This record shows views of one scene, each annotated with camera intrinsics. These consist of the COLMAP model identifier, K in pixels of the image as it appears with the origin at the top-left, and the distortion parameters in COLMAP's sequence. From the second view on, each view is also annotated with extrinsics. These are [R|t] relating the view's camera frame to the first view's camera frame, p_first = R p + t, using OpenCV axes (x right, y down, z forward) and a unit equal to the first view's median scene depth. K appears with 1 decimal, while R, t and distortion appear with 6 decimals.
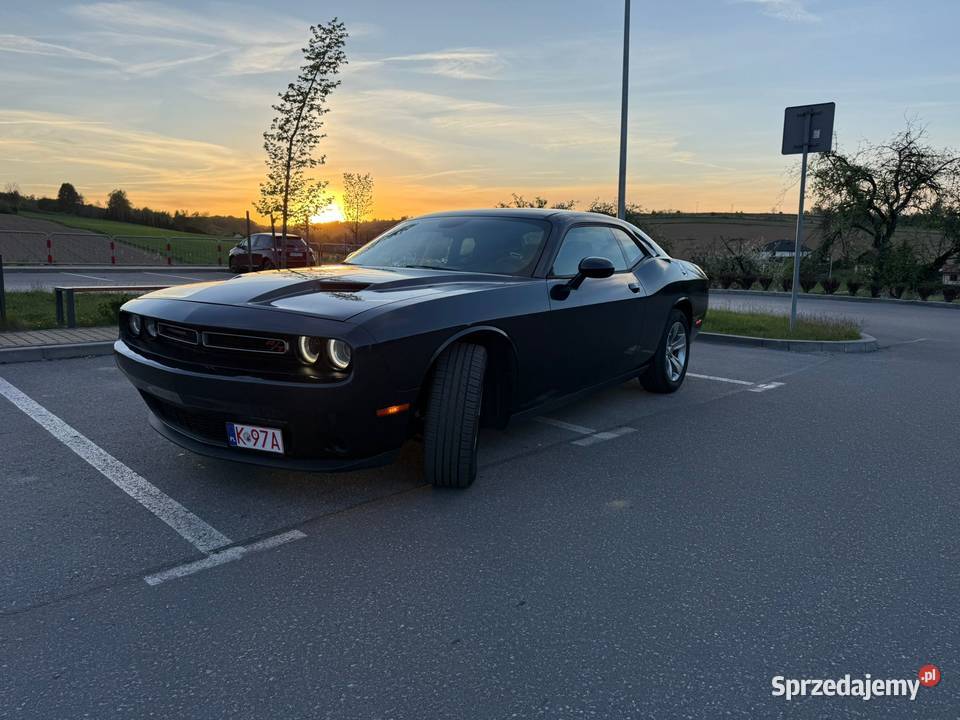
lens RADIAL K [[667.8, 0, 482.3], [0, 667.8, 371.8], [0, 0, 1]] dist [0.062226, -0.089779]
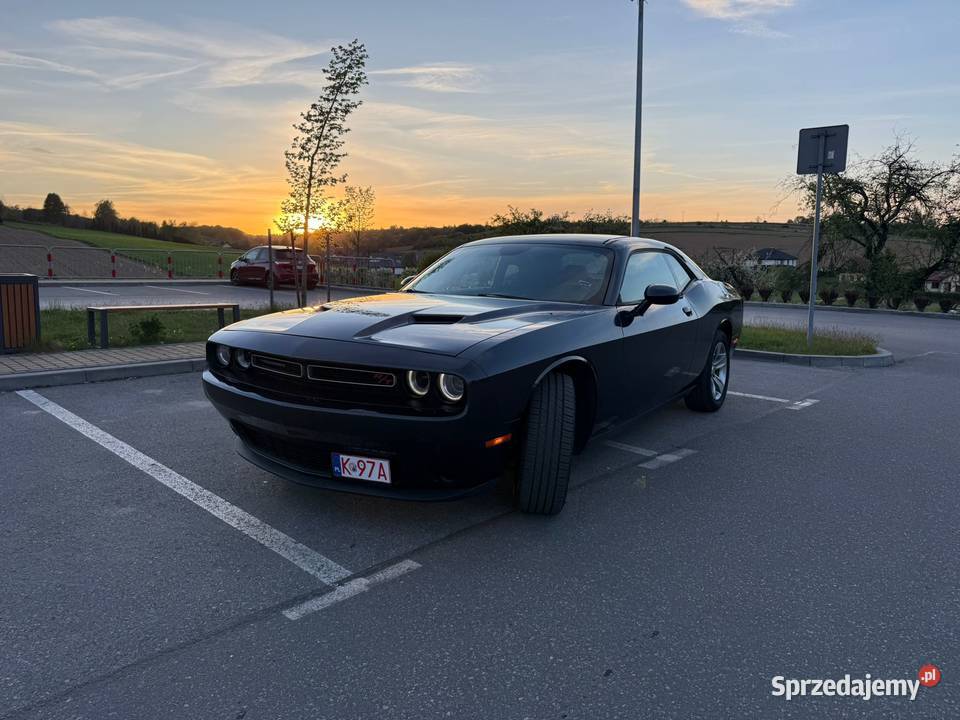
lens RADIAL K [[668.7, 0, 487.1], [0, 668.7, 361.5], [0, 0, 1]] dist [0.076284, -0.118921]
pose [[0.999723, -0.005711, 0.022817, -0.050257], [0.006359, 0.999575, -0.028438, -0.010344], [-0.022644, 0.028575, 0.999335, -0.010137]]
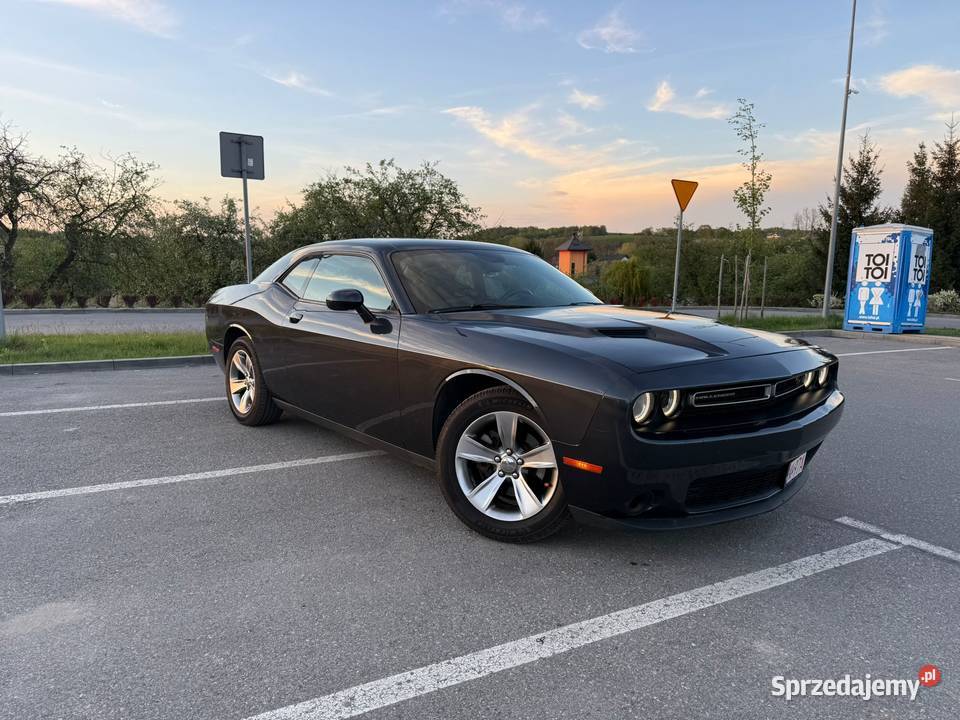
lens RADIAL K [[663.5, 0, 475.5], [0, 663.5, 374.1], [0, 0, 1]] dist [0.070630, -0.088710]
pose [[0.279760, -0.162292, 0.946253, -0.446585], [0.164408, 0.979148, 0.119327, -0.080120], [-0.945888, 0.122188, 0.300609, 0.342094]]
